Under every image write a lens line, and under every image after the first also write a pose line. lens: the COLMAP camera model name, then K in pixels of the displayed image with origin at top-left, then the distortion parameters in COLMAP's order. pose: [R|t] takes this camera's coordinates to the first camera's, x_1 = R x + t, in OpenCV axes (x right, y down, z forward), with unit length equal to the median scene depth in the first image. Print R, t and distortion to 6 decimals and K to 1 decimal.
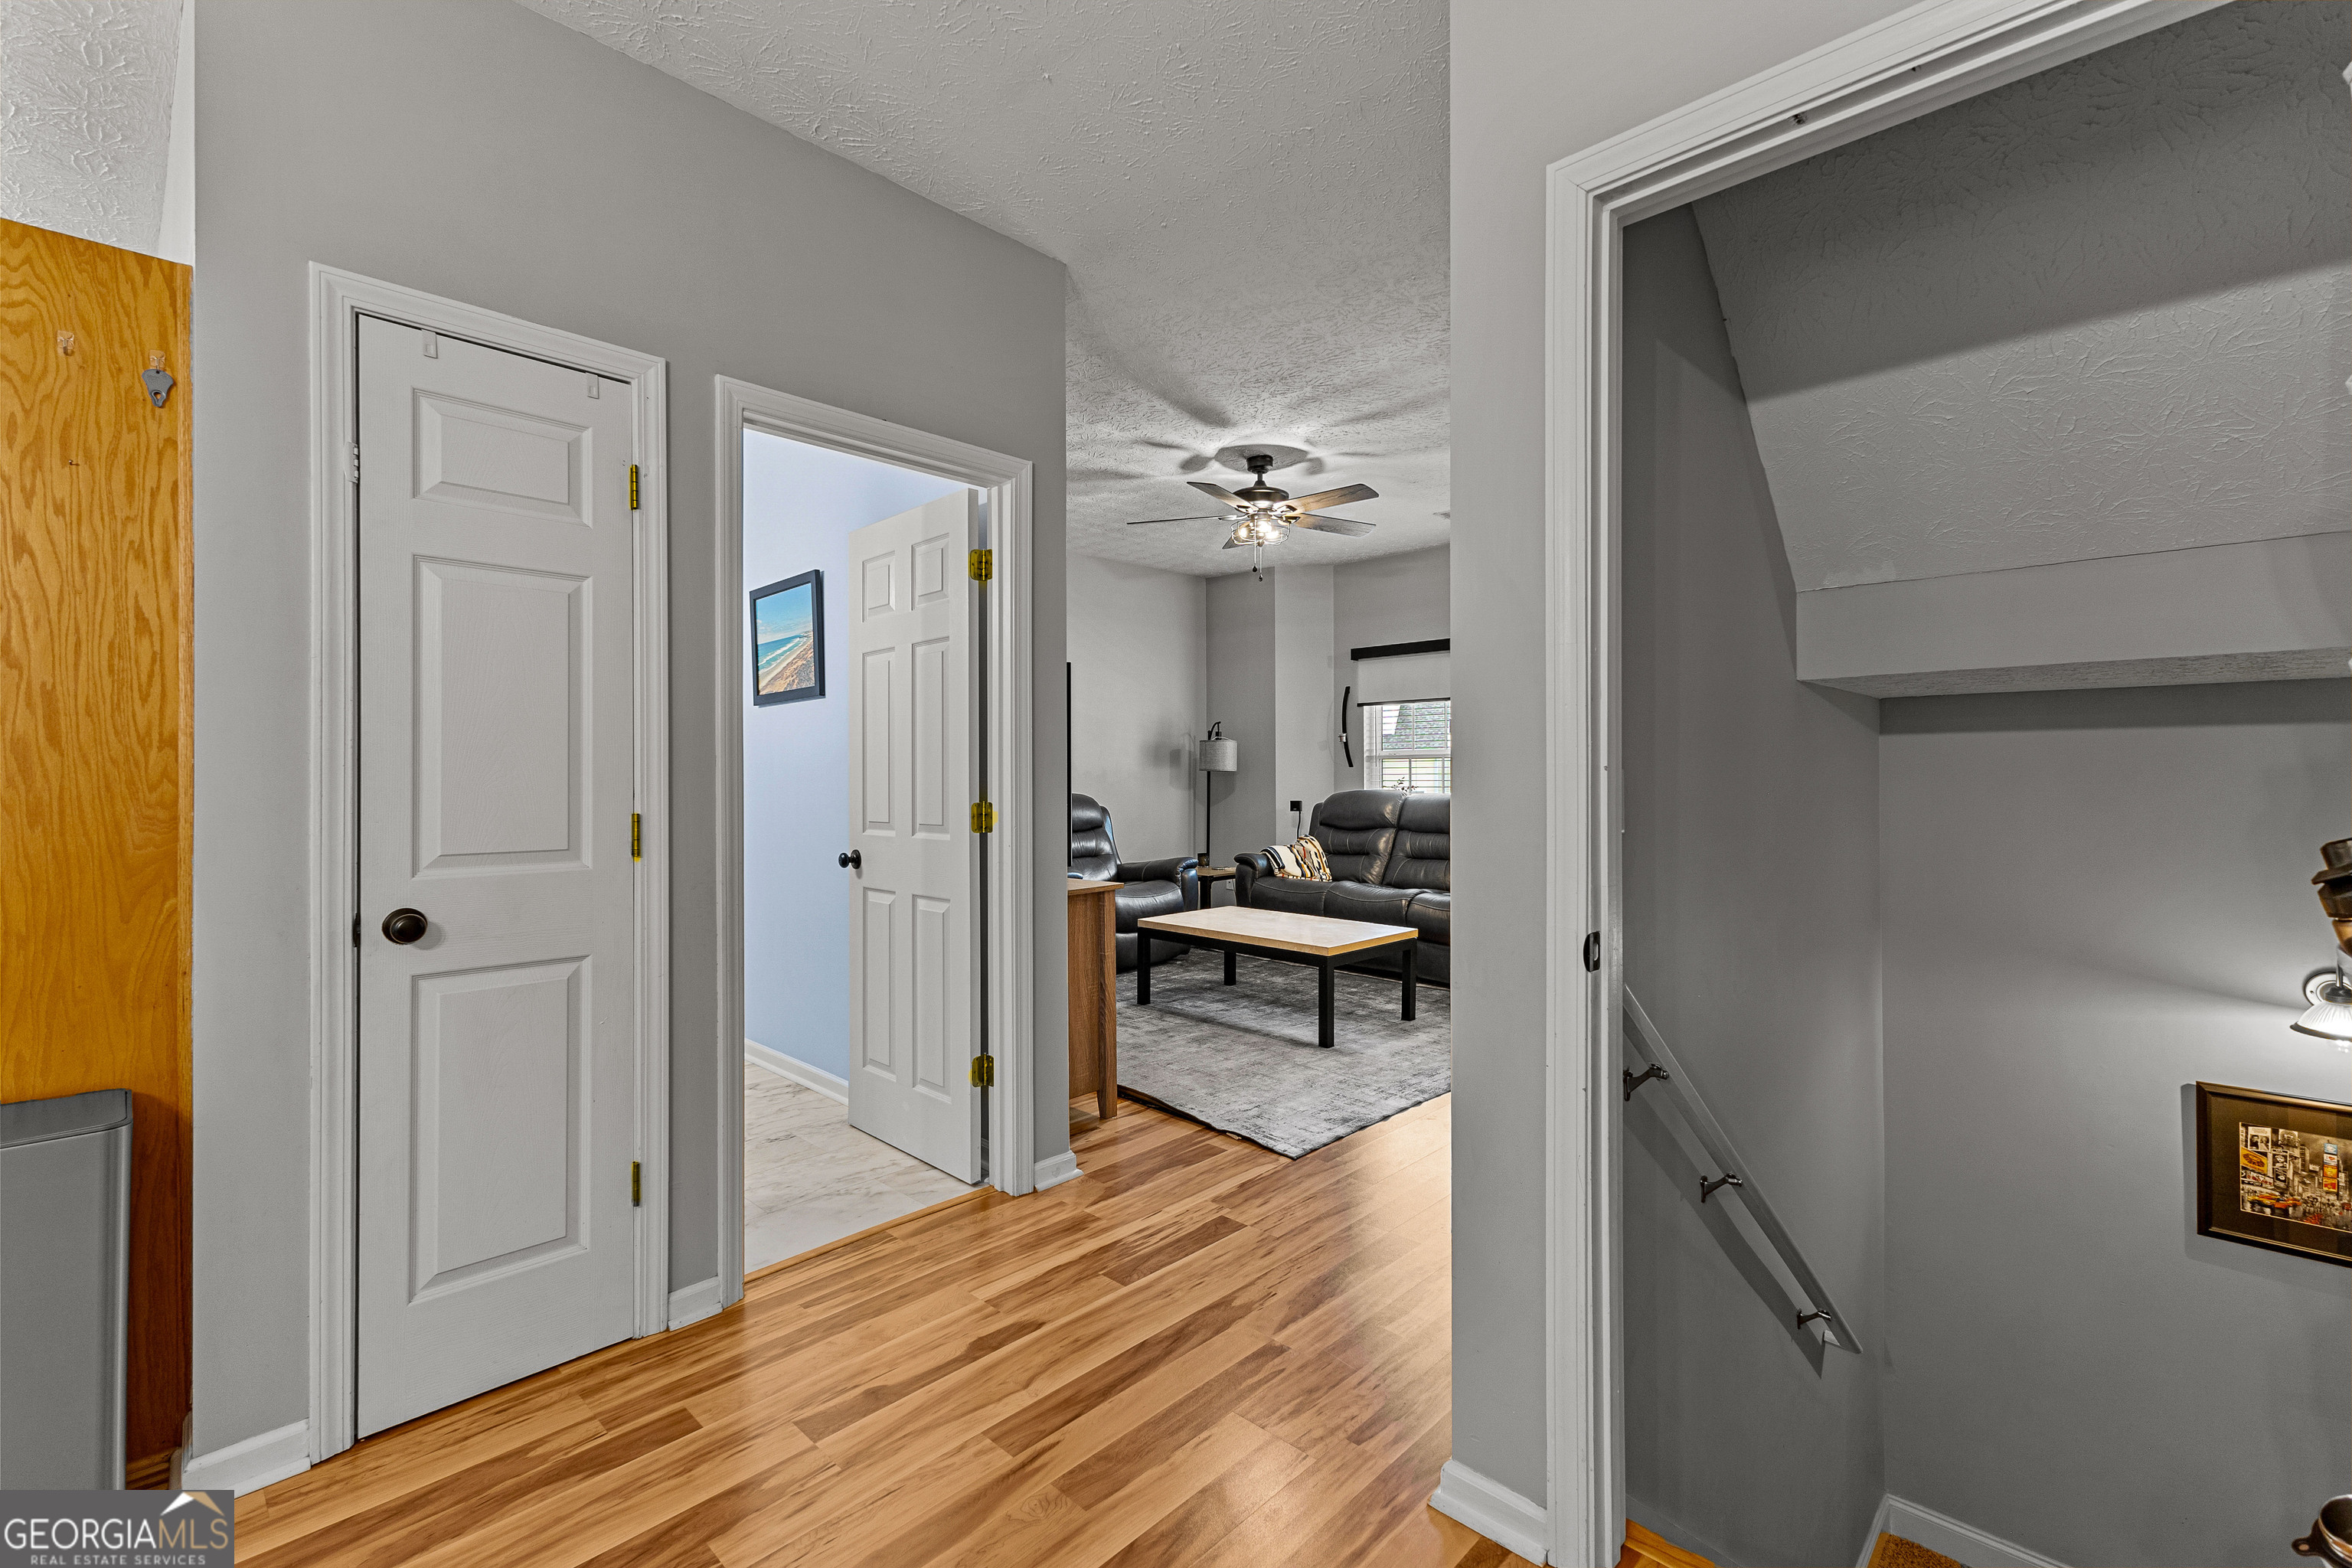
lens RADIAL K [[1017.2, 0, 1180.9], [0, 1017.2, 772.3], [0, 0, 1]] dist [0.018696, -0.005929]
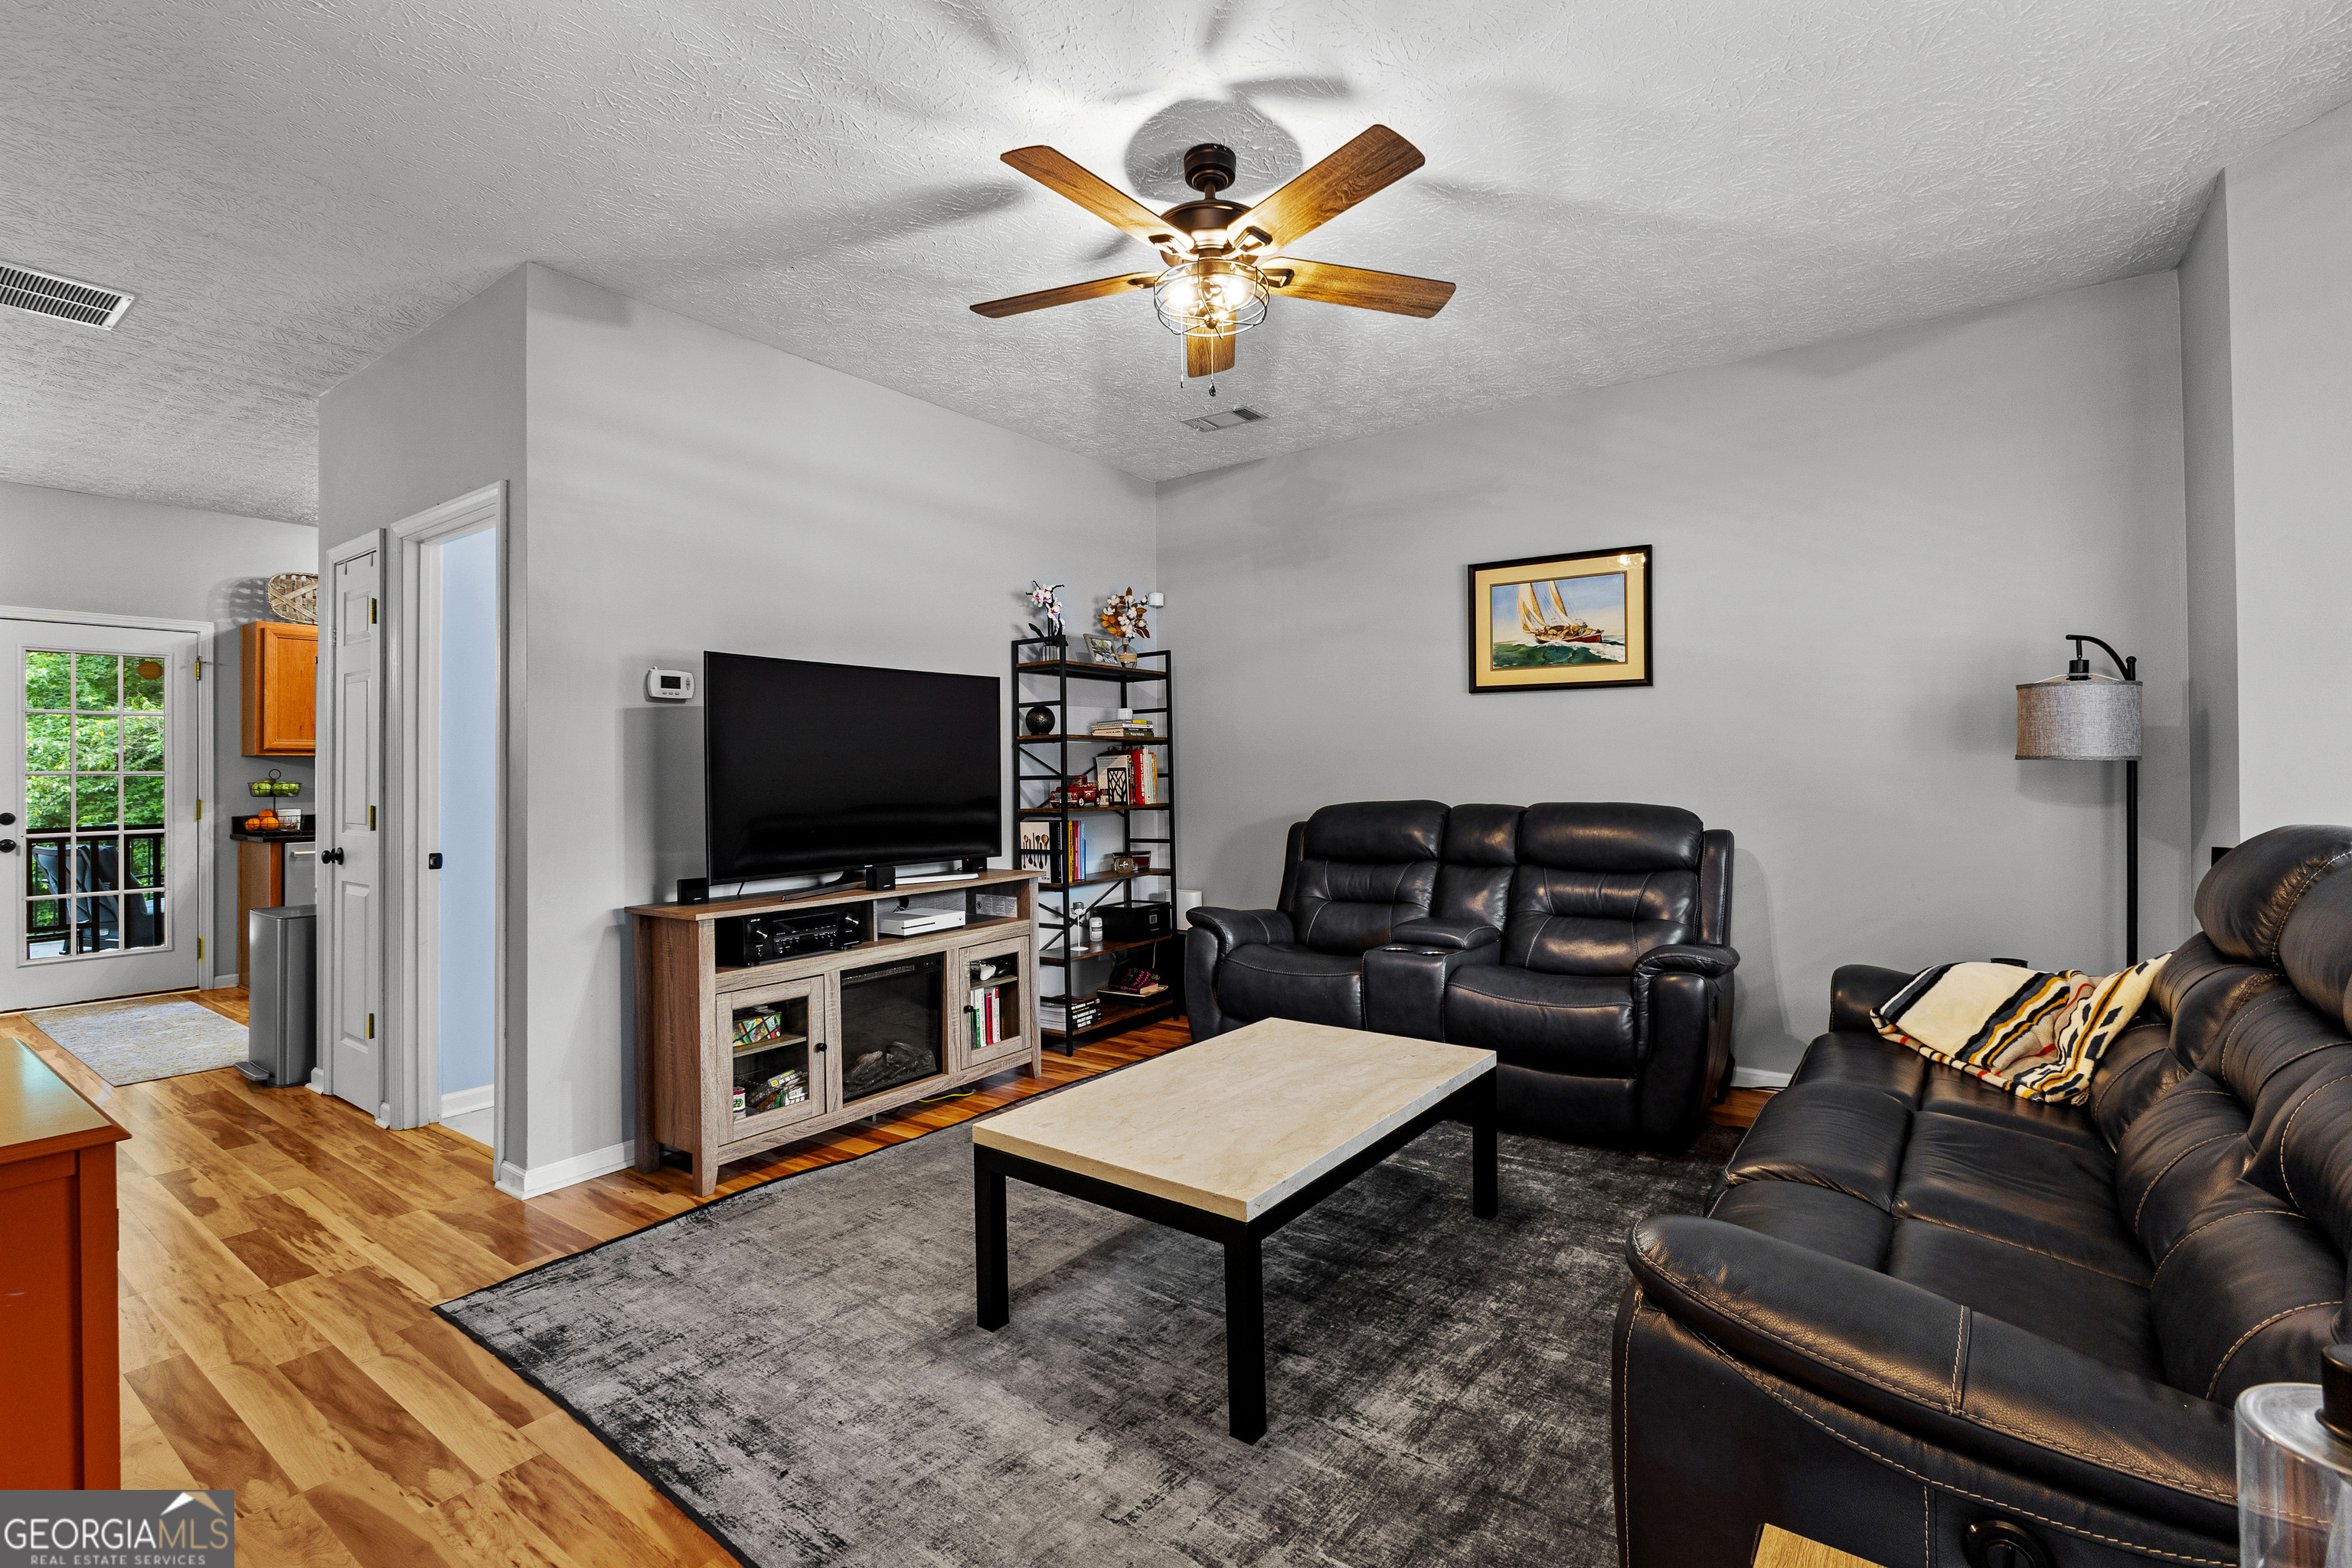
lens RADIAL K [[1070.0, 0, 1185.7], [0, 1070.0, 764.0], [0, 0, 1]] dist [-0.000828, -0.000273]
pose [[0.132305, 0.003871, -0.991201, 0.832516], [0.013718, 0.999889, 0.005736, -0.012932], [0.991114, -0.014357, 0.132238, 1.259290]]
